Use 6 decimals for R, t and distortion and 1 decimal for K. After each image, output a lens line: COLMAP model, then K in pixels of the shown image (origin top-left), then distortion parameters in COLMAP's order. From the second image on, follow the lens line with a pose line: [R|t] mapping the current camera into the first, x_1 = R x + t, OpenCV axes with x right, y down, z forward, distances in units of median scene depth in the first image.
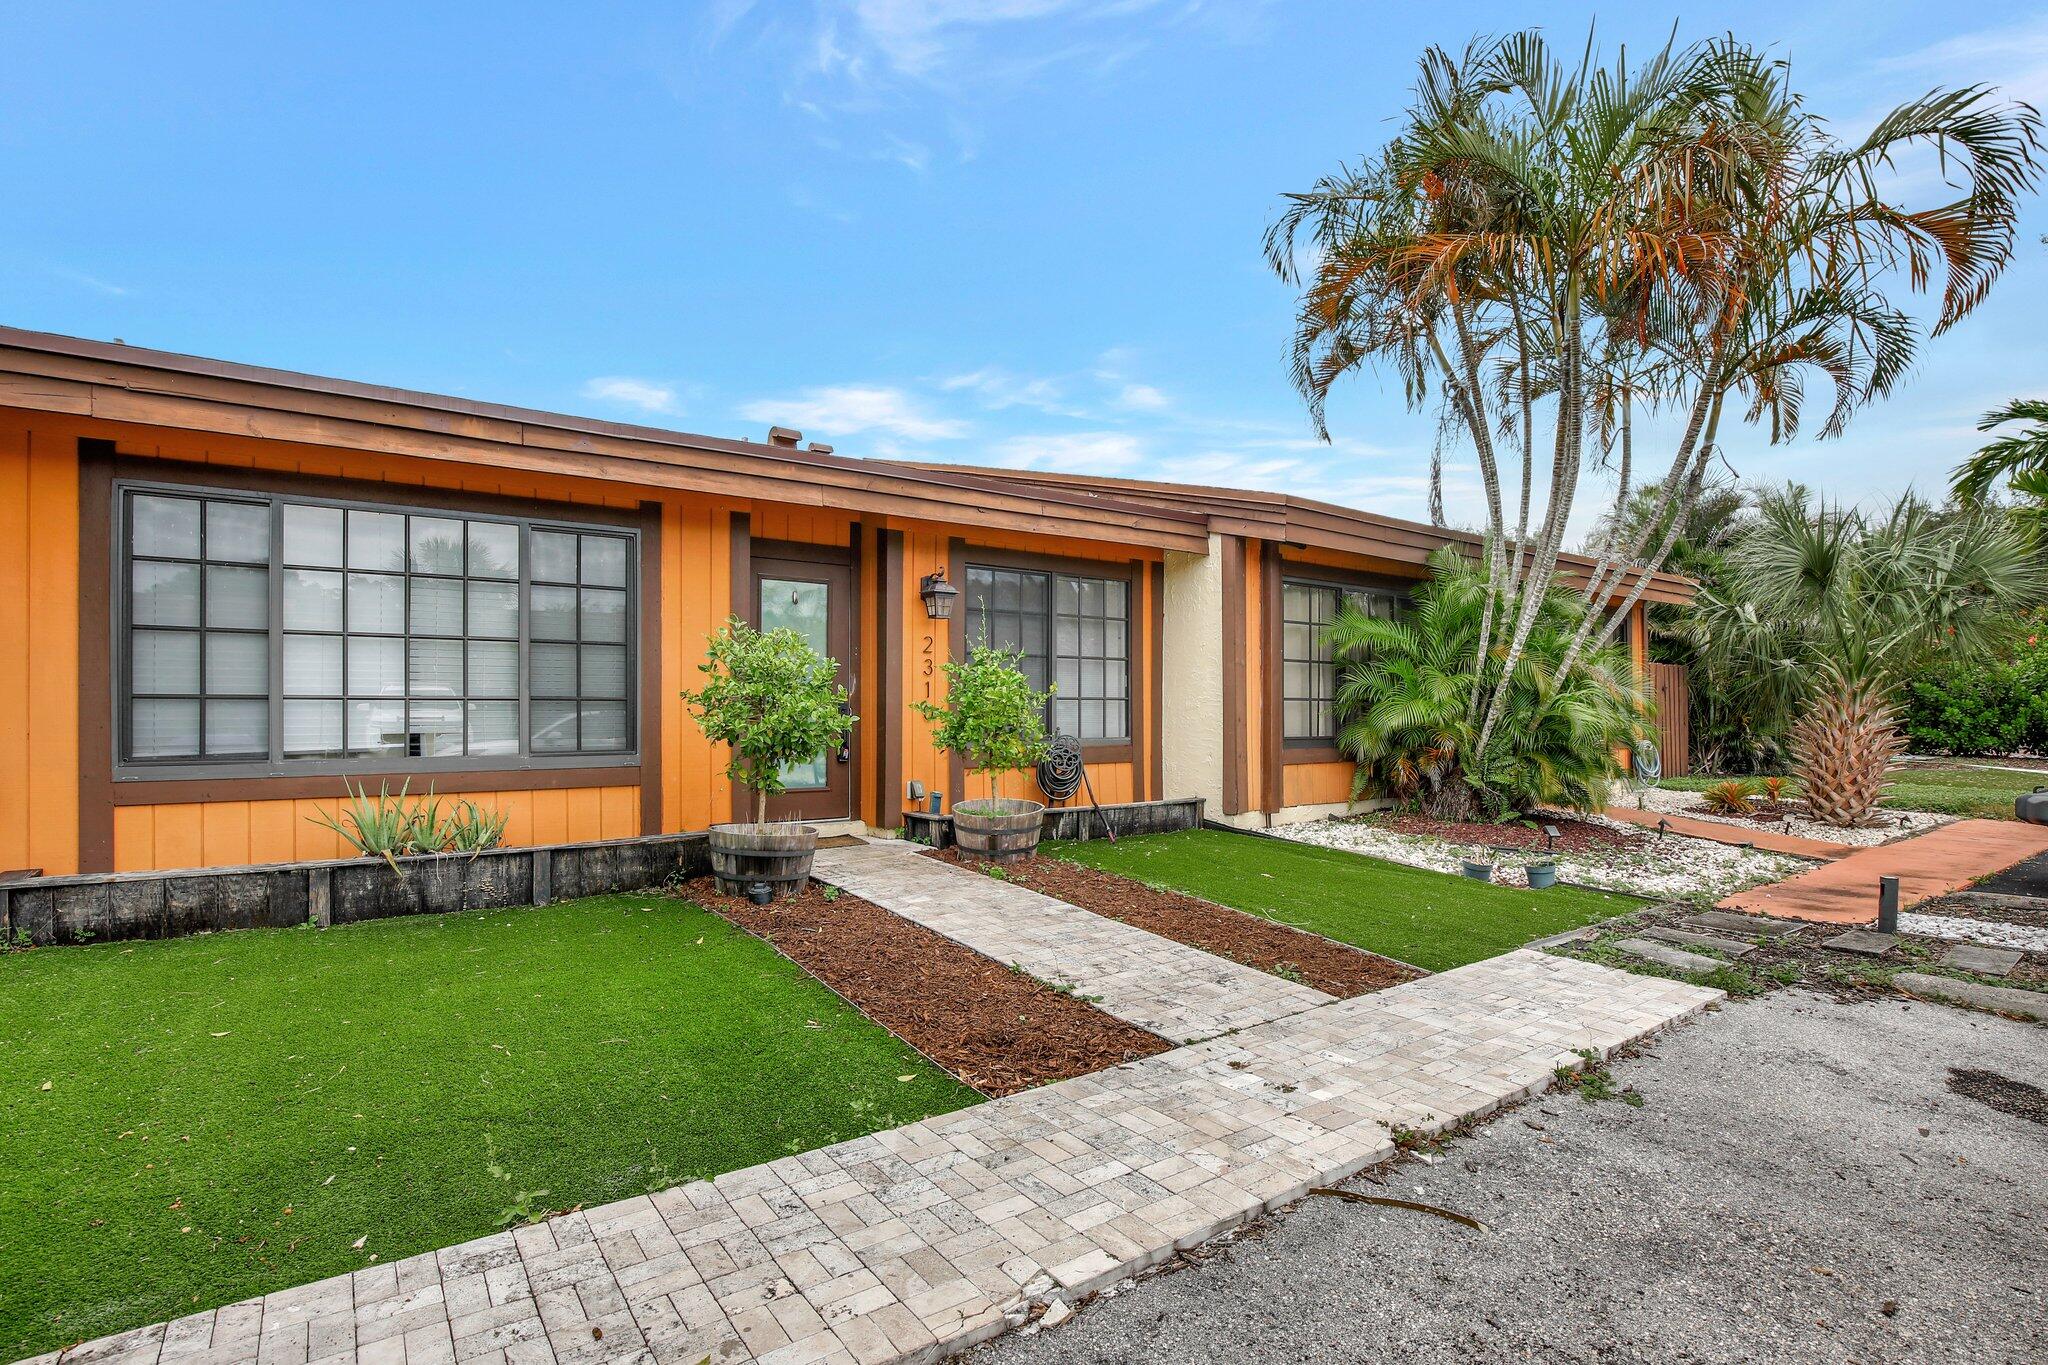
lens RADIAL K [[969.3, 0, 1021.9], [0, 969.3, 651.4], [0, 0, 1]] dist [-0.024789, 0.000786]
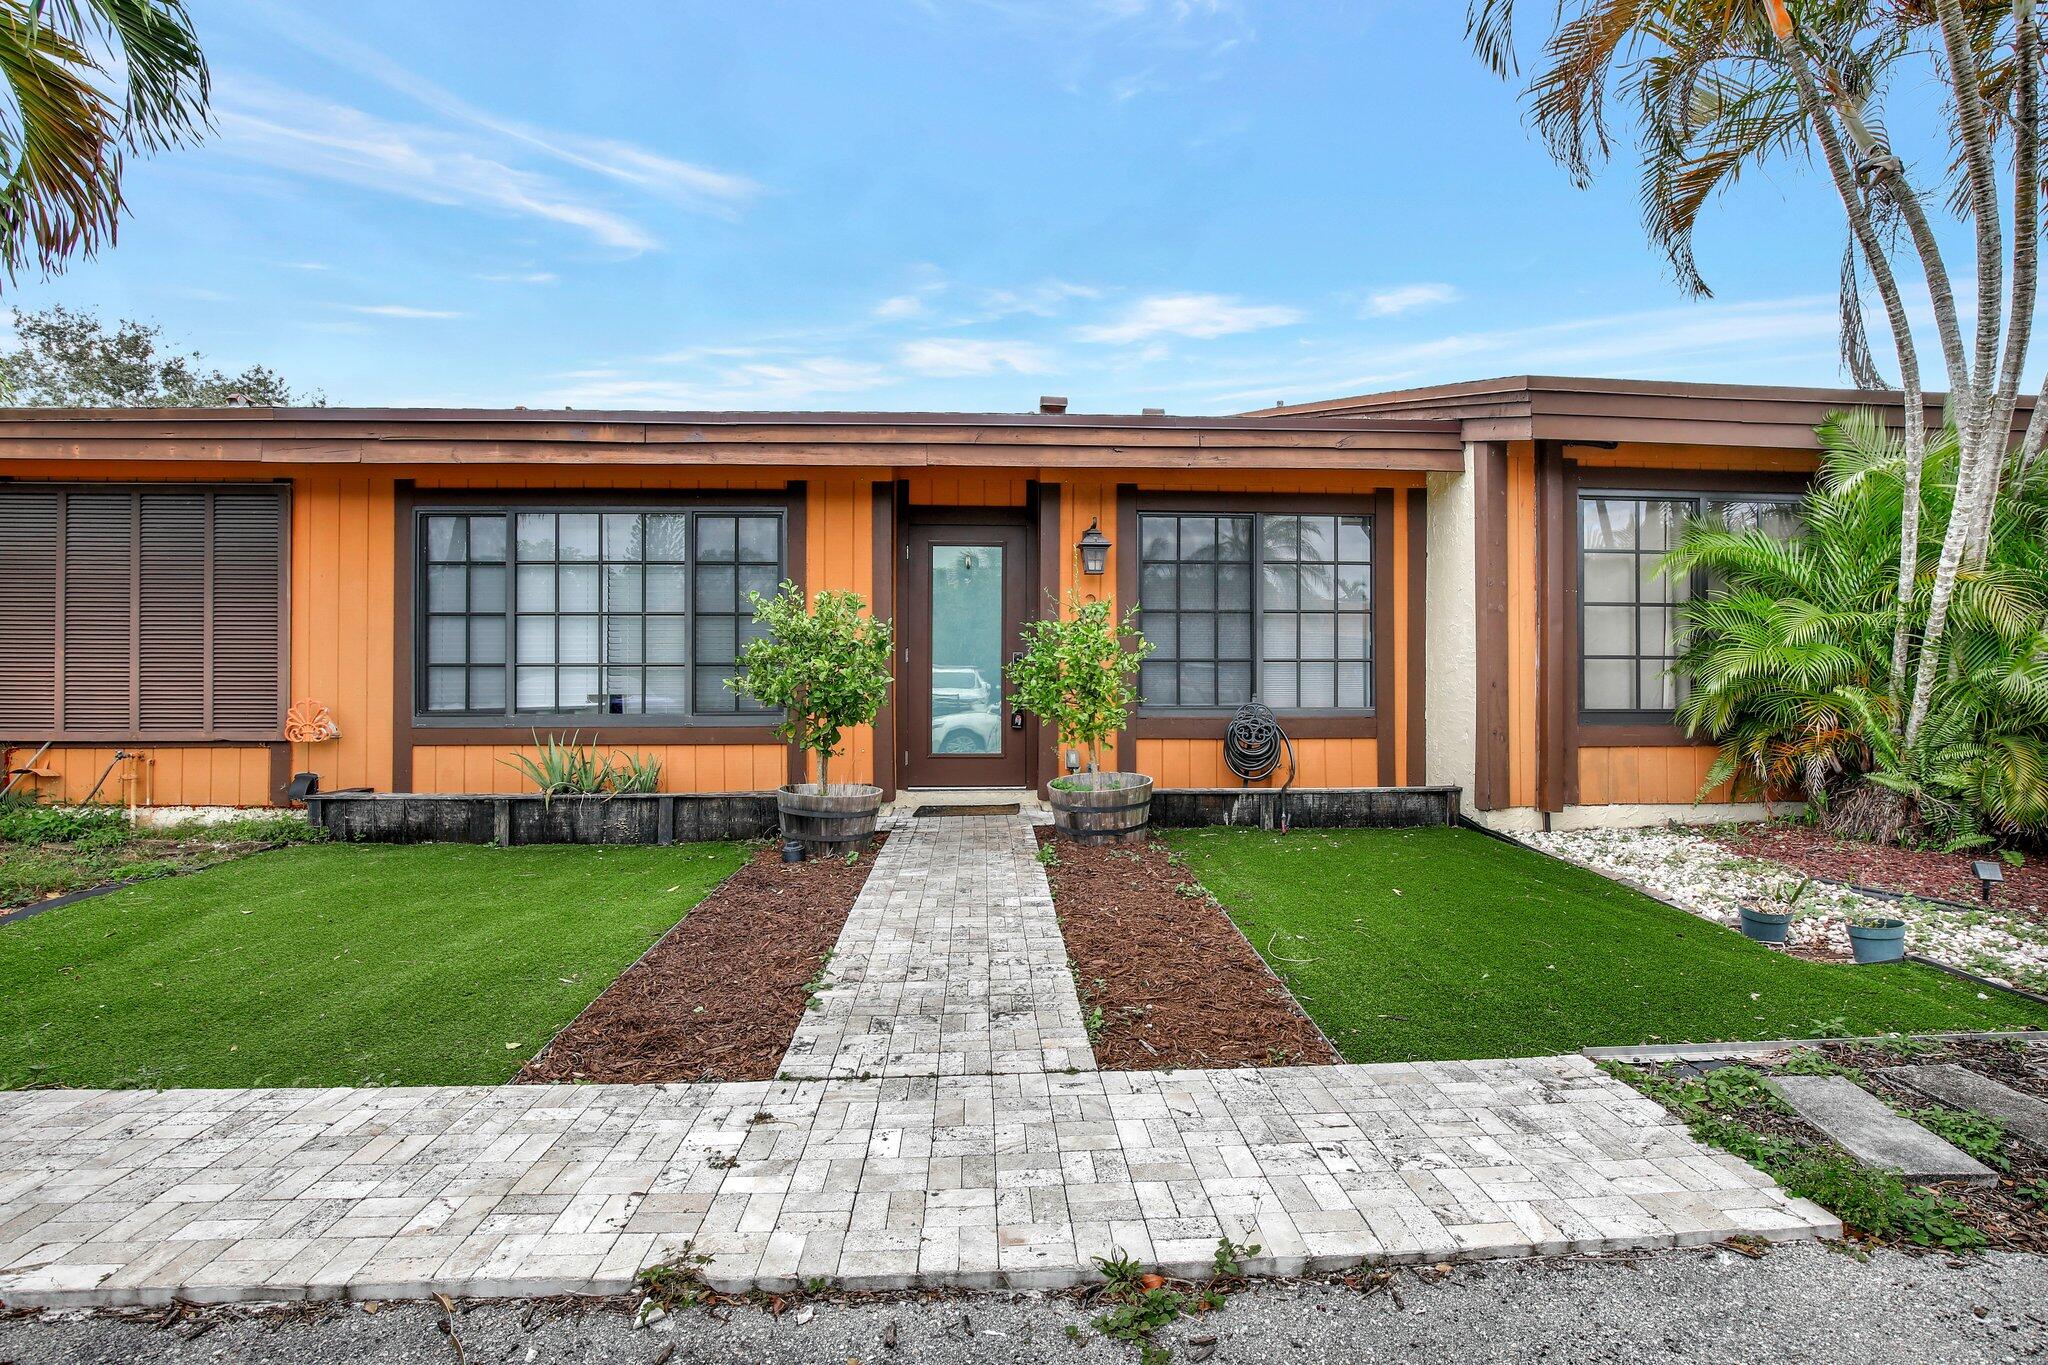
lens RADIAL K [[953.7, 0, 1030.8], [0, 953.7, 642.4], [0, 0, 1]] dist [-0.022792, 0.000447]
pose [[0.849324, -0.025299, -0.527266, 0.478477], [0.033214, 0.999433, 0.005546, 0.033242], [0.526826, -0.022223, 0.849682, 0.286777]]
